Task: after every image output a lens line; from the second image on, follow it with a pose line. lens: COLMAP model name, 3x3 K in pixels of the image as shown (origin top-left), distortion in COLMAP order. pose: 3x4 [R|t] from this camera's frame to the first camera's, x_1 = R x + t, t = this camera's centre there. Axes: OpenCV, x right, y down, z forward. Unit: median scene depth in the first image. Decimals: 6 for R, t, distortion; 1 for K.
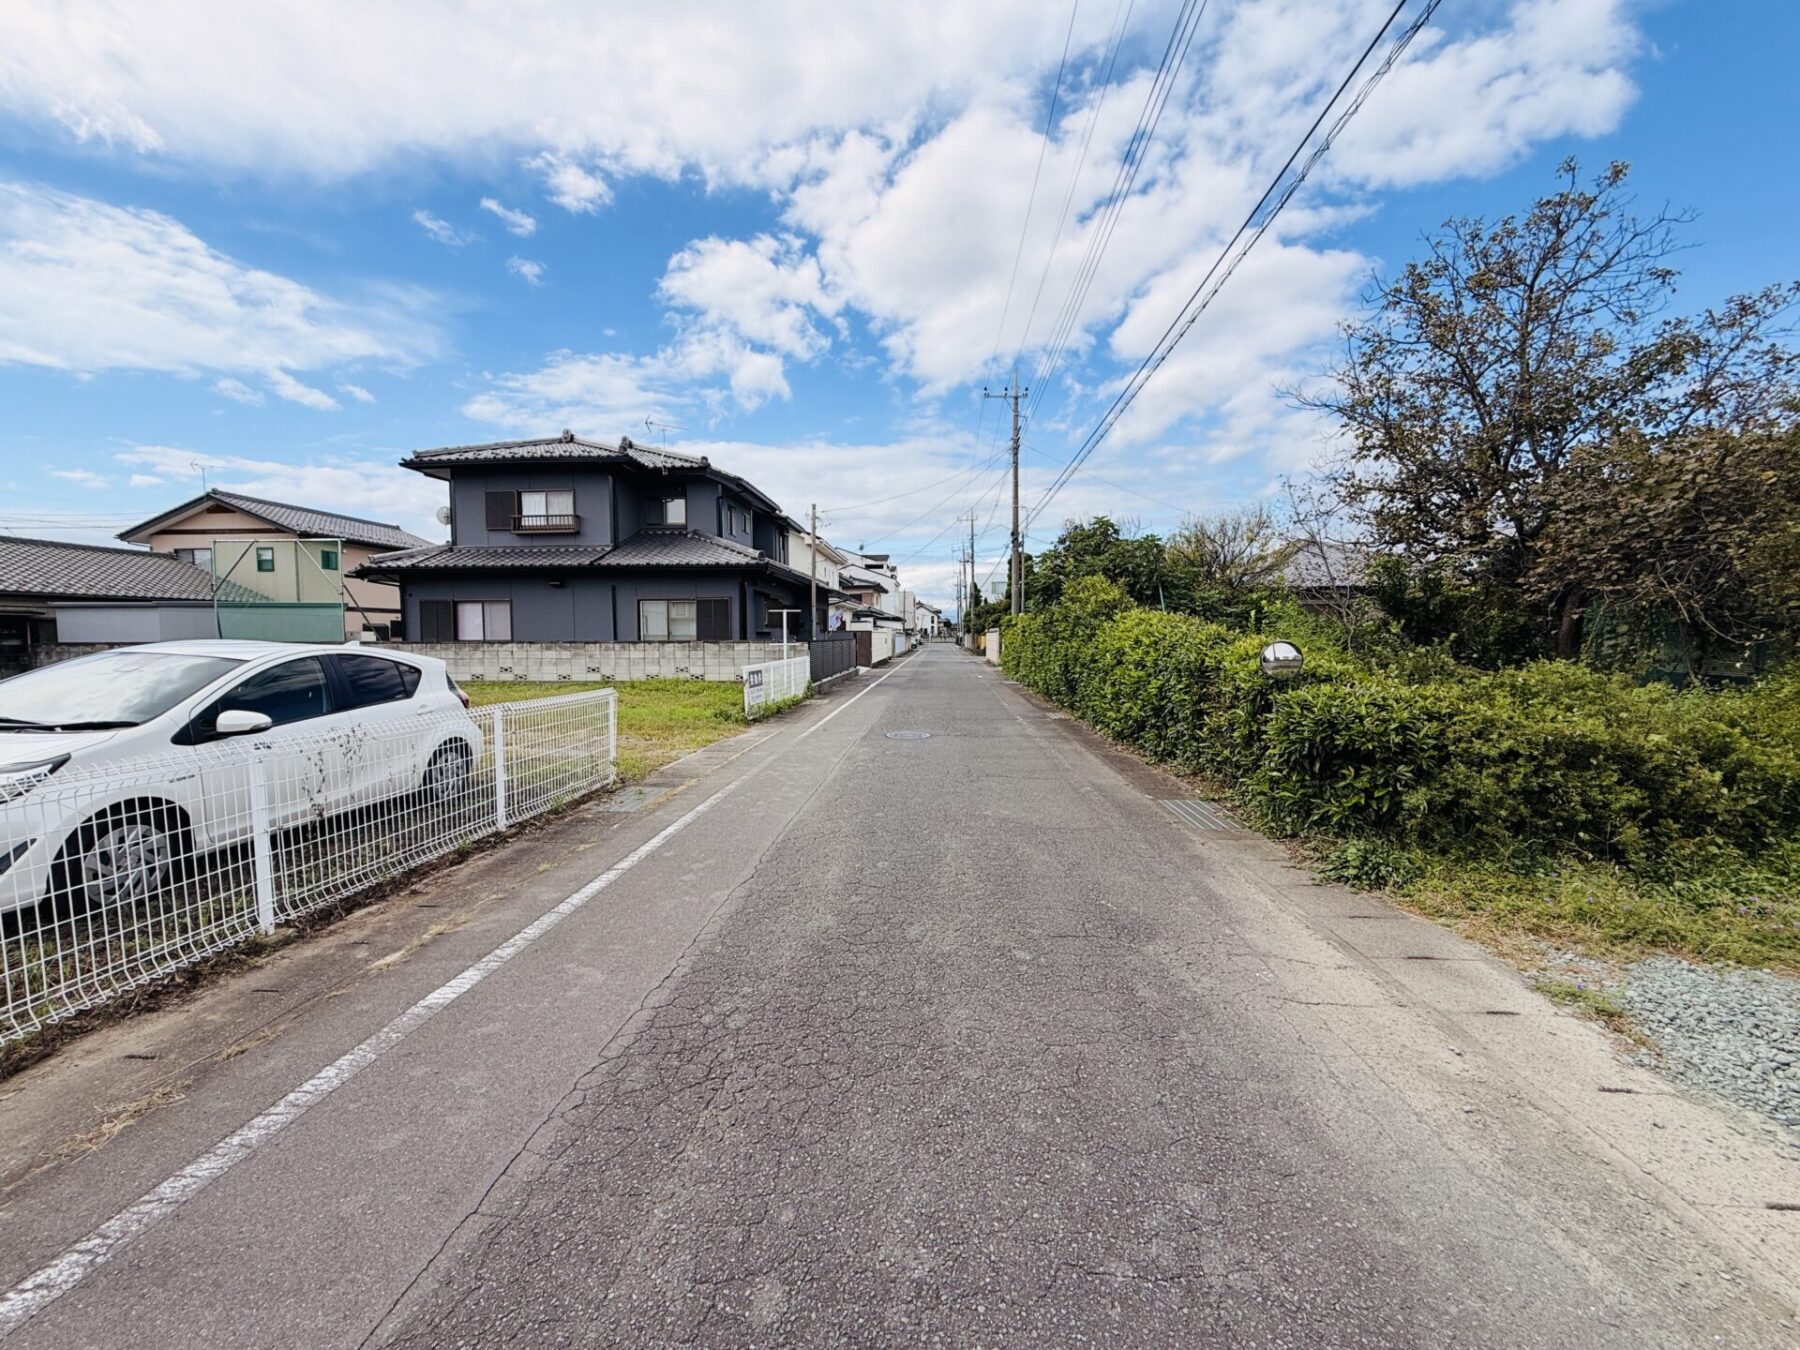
lens RADIAL K [[715.6, 0, 896.1], [0, 715.6, 665.9], [0, 0, 1]] dist [0.000550, -0.000300]
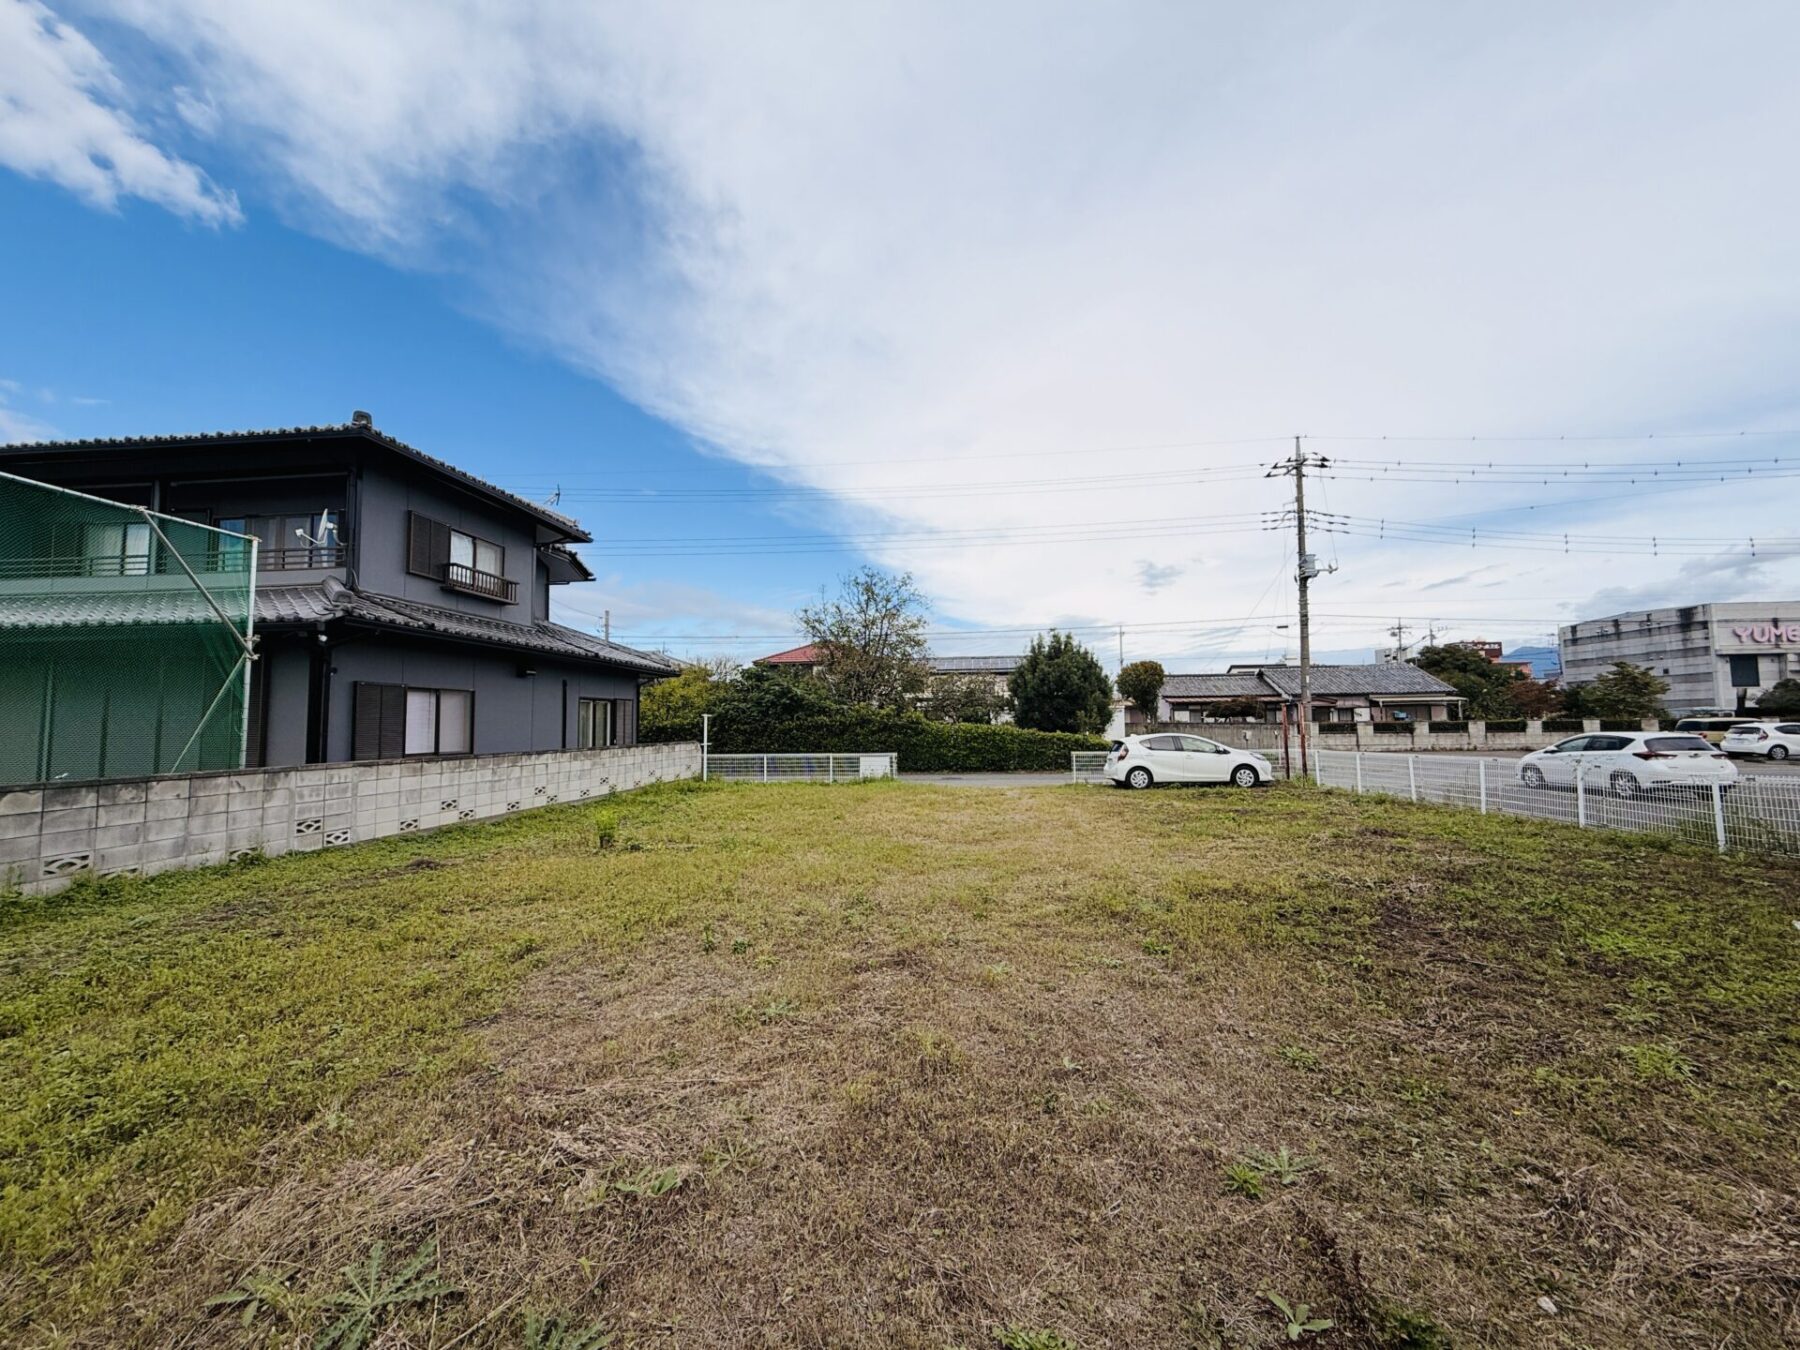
lens RADIAL K [[715.6, 0, 907.8], [0, 715.6, 681.5], [0, 0, 1]] dist [0.000550, -0.000300]
pose [[0.006654, 0.063019, 0.997990, -1.199636], [0.058678, 0.996268, -0.063301, -0.034781], [-0.998255, 0.058981, 0.002932, 0.594619]]
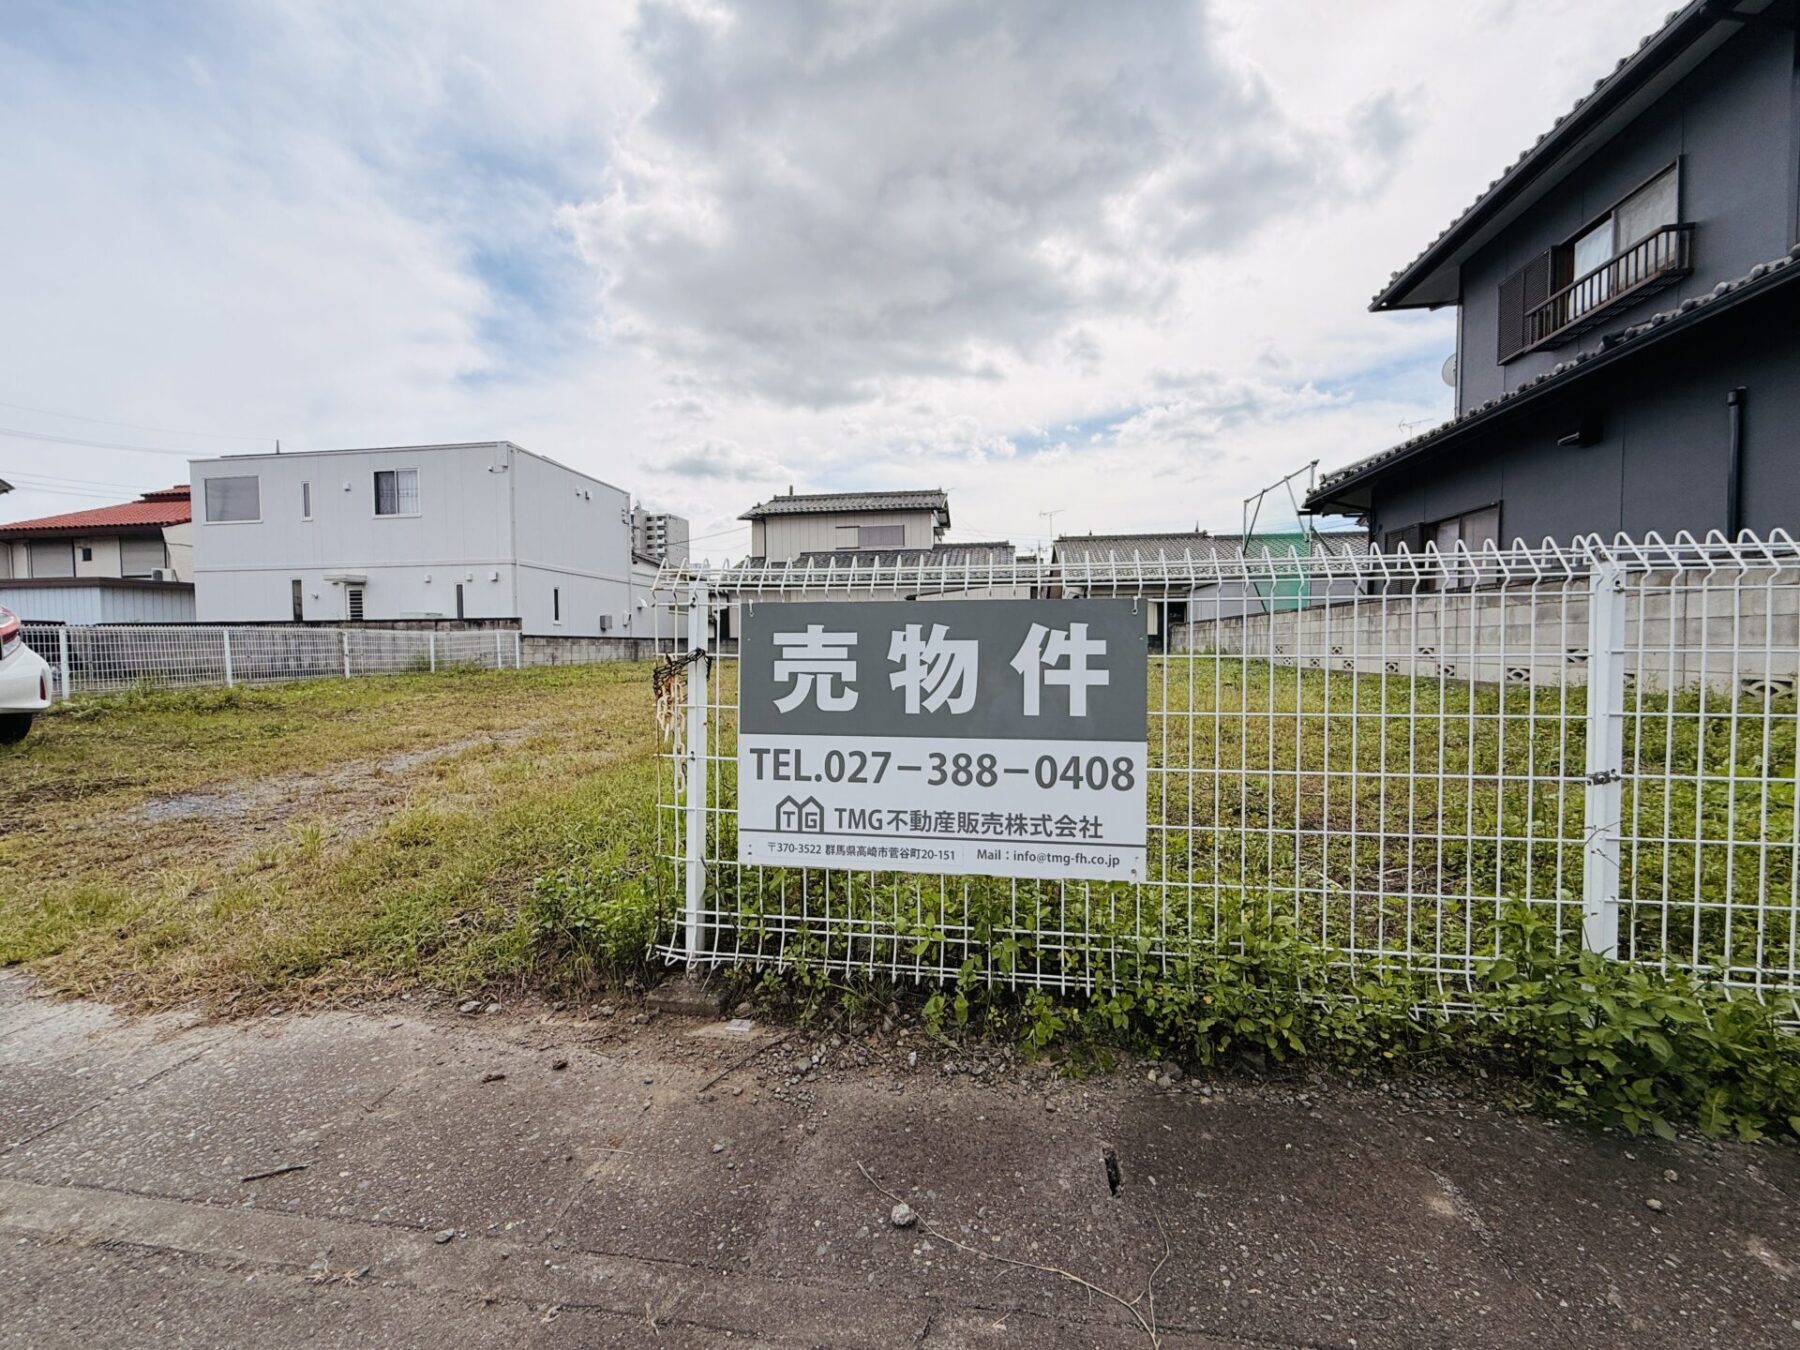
lens RADIAL K [[715.6, 0, 893.7], [0, 715.6, 680.8], [0, 0, 1]] dist [0.000550, -0.000300]
pose [[-0.083477, 0.051293, -0.995189, -0.050770], [-0.037190, 0.997818, 0.054548, 0.009977], [0.995815, 0.041565, -0.081388, 0.659189]]
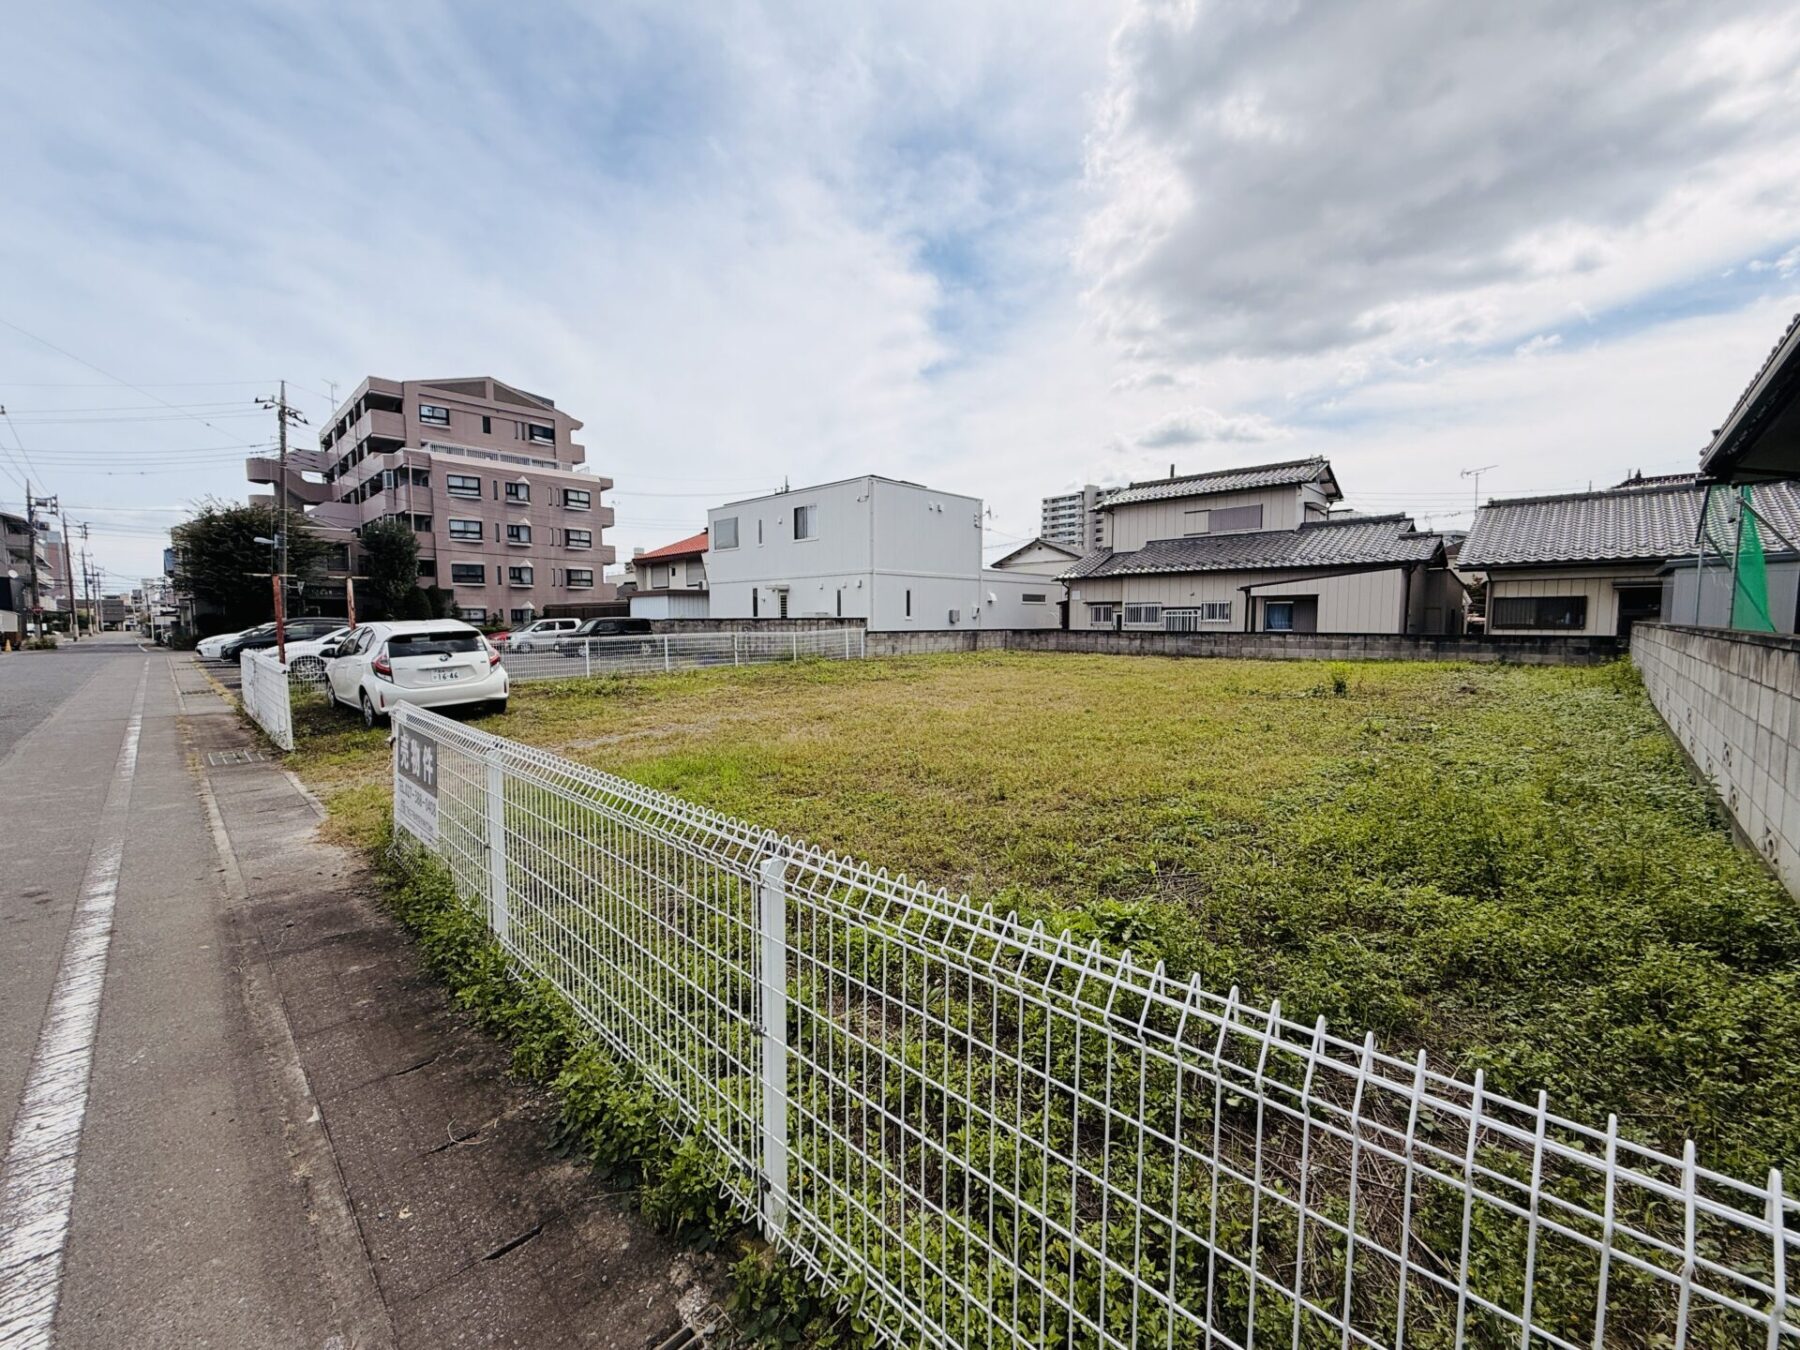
lens RADIAL K [[715.6, 0, 897.9], [0, 715.6, 660.6], [0, 0, 1]] dist [0.000550, -0.000300]
pose [[-0.643040, 0.047715, -0.764345, -0.063844], [-0.031243, 0.995592, 0.088435, -0.035849], [0.765195, 0.080748, -0.638715, 0.885227]]
